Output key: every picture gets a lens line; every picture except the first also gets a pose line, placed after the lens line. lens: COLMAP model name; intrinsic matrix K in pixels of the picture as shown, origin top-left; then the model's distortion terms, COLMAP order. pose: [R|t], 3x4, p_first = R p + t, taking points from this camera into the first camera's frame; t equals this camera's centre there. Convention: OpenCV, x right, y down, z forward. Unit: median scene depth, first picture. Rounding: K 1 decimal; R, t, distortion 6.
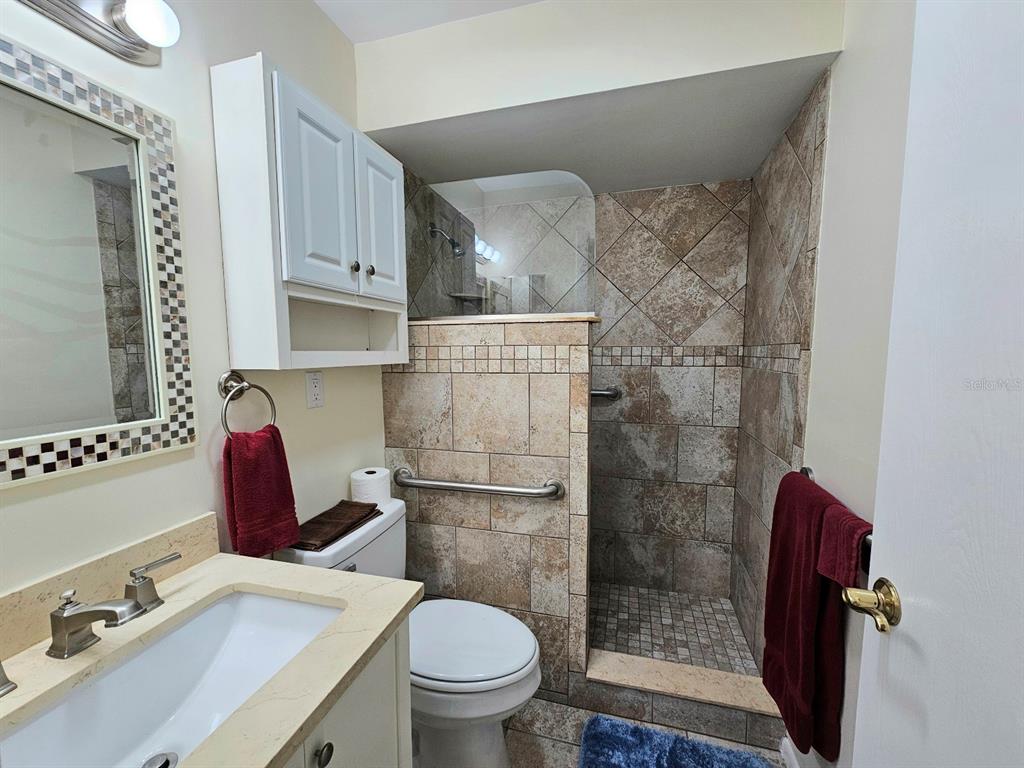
lens RADIAL K [[417.3, 0, 514.3], [0, 417.3, 394.3], [0, 0, 1]] dist [0.001126, -0.000638]
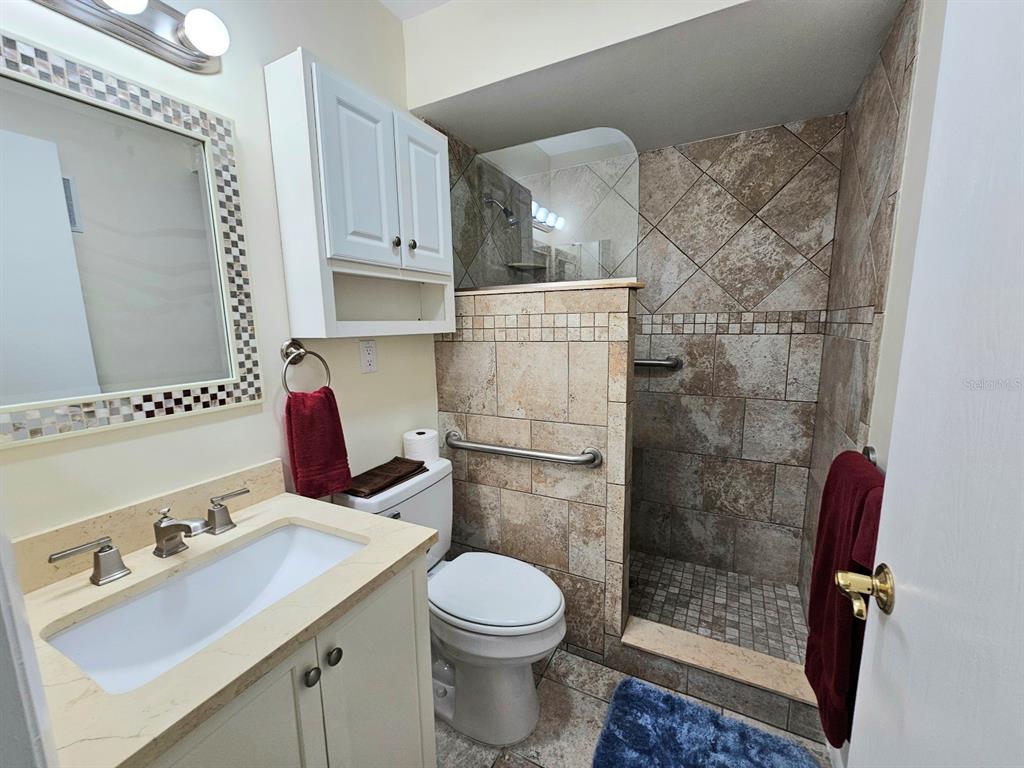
lens RADIAL K [[417.3, 0, 516.6], [0, 417.3, 393.1], [0, 0, 1]] dist [0.001126, -0.000638]
pose [[0.979213, 0.022249, -0.201612, 0.133100], [-0.008985, 0.997748, 0.066466, 0.008509], [0.202637, -0.063273, 0.977208, -0.011977]]
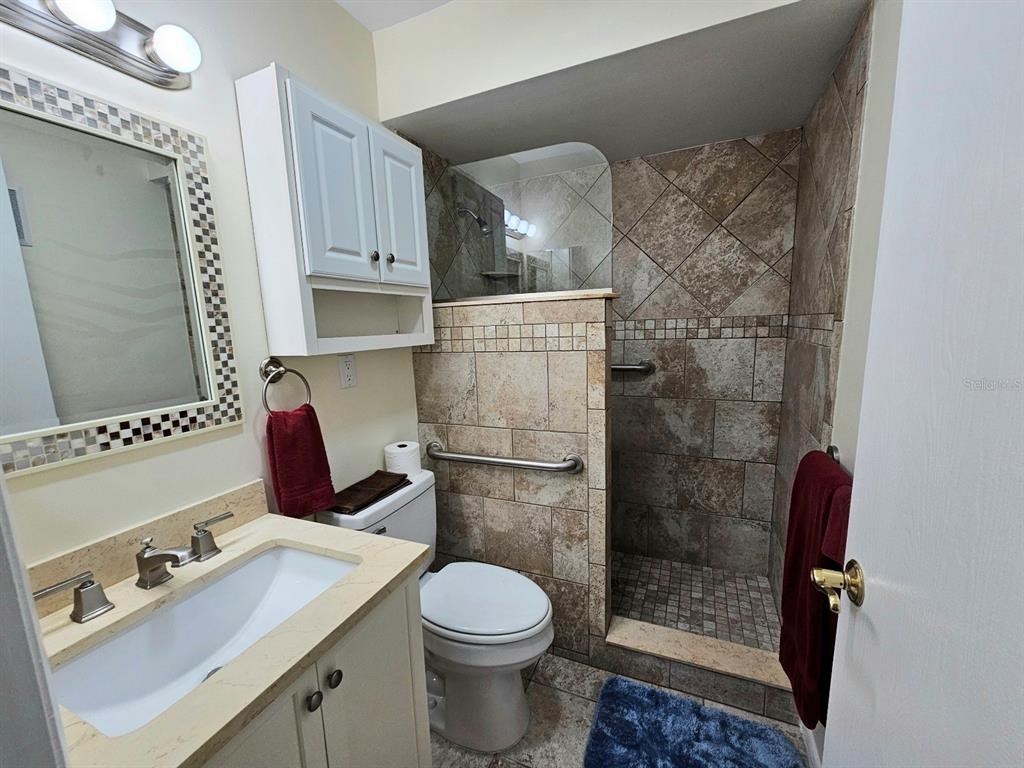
lens RADIAL K [[417.3, 0, 511.7], [0, 417.3, 396.6], [0, 0, 1]] dist [0.001126, -0.000638]
pose [[0.989667, -0.005457, -0.143284, 0.106940], [0.015683, 0.997400, 0.070339, -0.014767], [0.142528, -0.071859, 0.987179, -0.030182]]
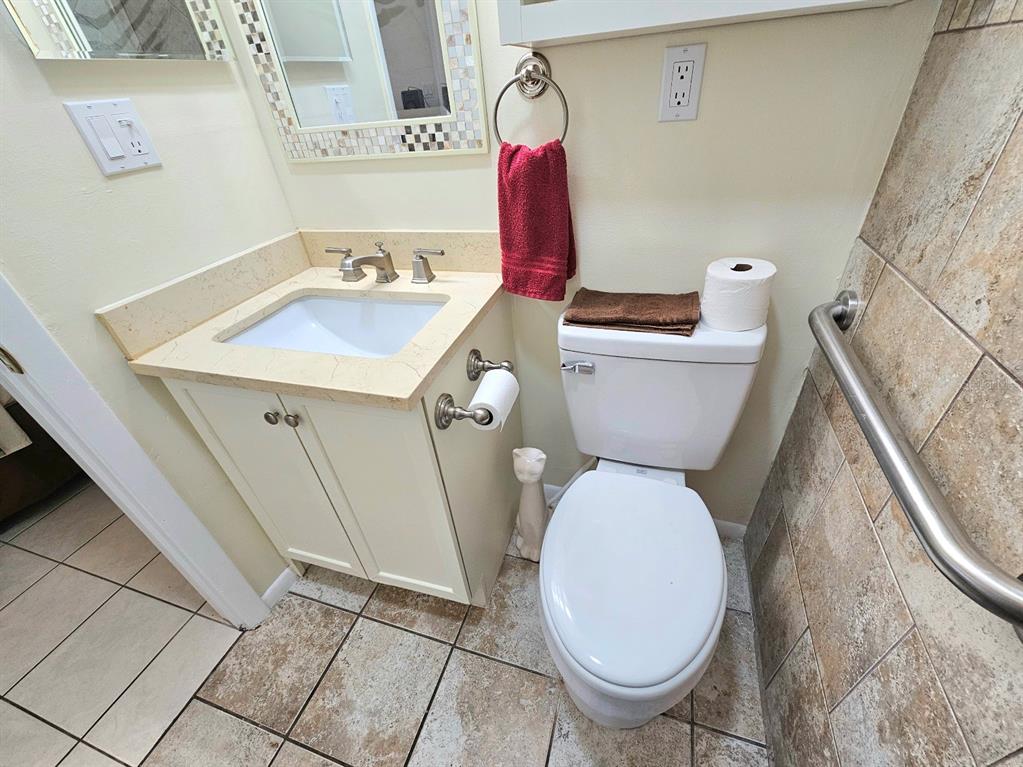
lens RADIAL K [[416.9, 0, 514.8], [0, 416.9, 390.3], [0, 0, 1]] dist [0.001126, -0.000638]
pose [[-0.034917, 0.584766, -0.810450, 0.243856], [-0.028795, 0.810019, 0.585696, 0.000673], [0.998975, 0.043788, -0.011445, 0.787067]]
